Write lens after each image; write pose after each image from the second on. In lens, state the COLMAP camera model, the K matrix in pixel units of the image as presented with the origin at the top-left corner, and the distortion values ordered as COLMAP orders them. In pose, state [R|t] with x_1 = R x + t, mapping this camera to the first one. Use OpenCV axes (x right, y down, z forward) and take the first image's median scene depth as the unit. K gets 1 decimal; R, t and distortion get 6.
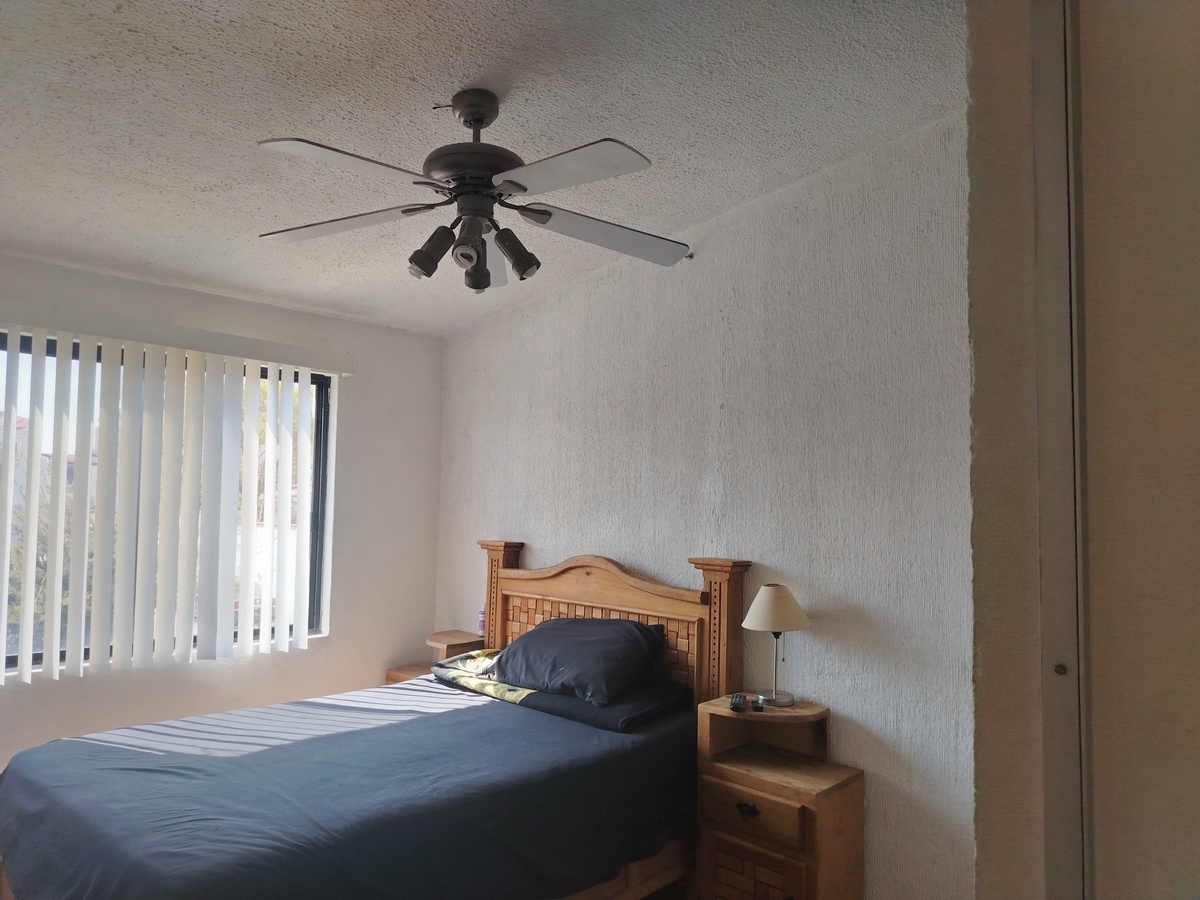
lens RADIAL K [[842.6, 0, 600.0], [0, 842.6, 450.0], [0, 0, 1]] dist [-0.002651, -0.002804]
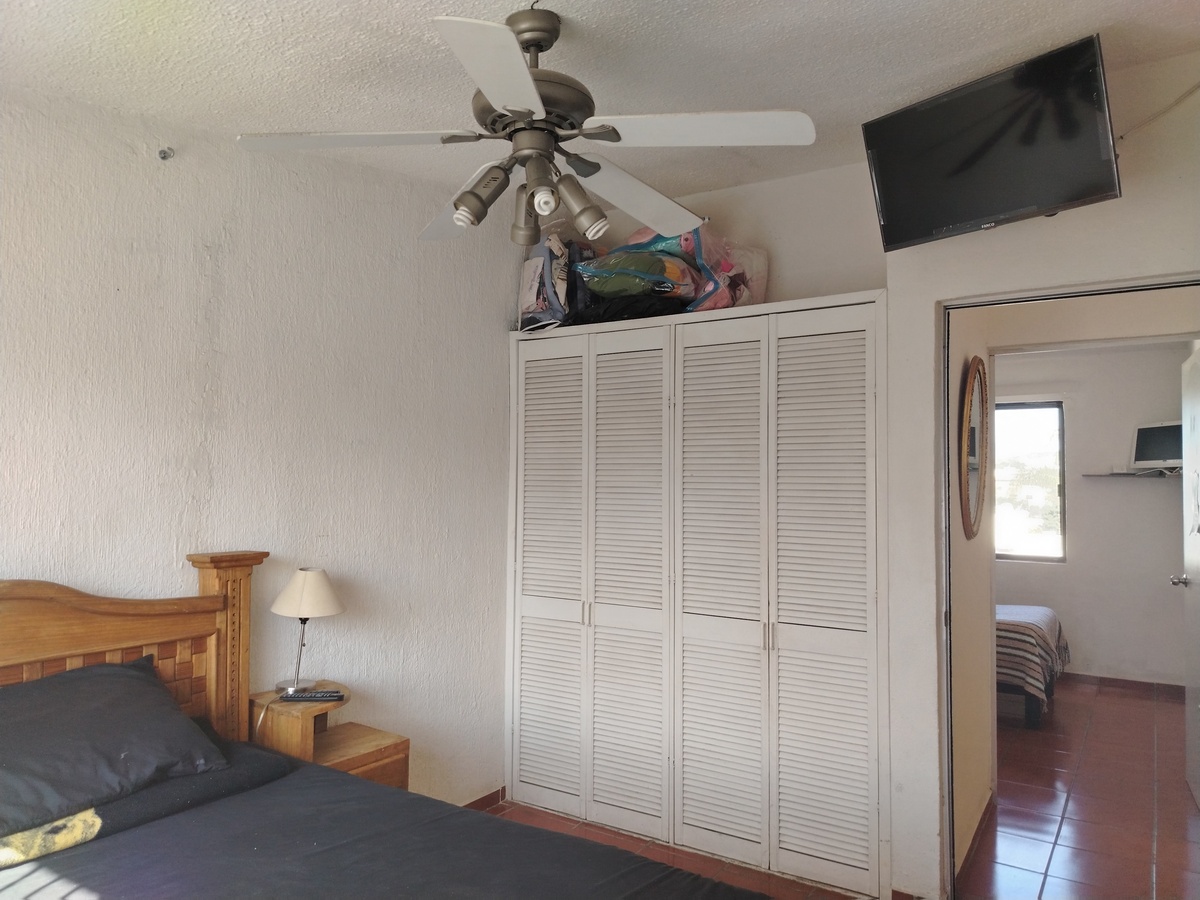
lens RADIAL K [[842.6, 0, 600.0], [0, 842.6, 450.0], [0, 0, 1]] dist [-0.002651, -0.002804]
pose [[-0.174003, 0.020788, 0.984526, -0.729324], [-0.055988, 0.997951, -0.030967, 0.033099], [-0.983152, -0.060510, -0.172483, 0.770928]]
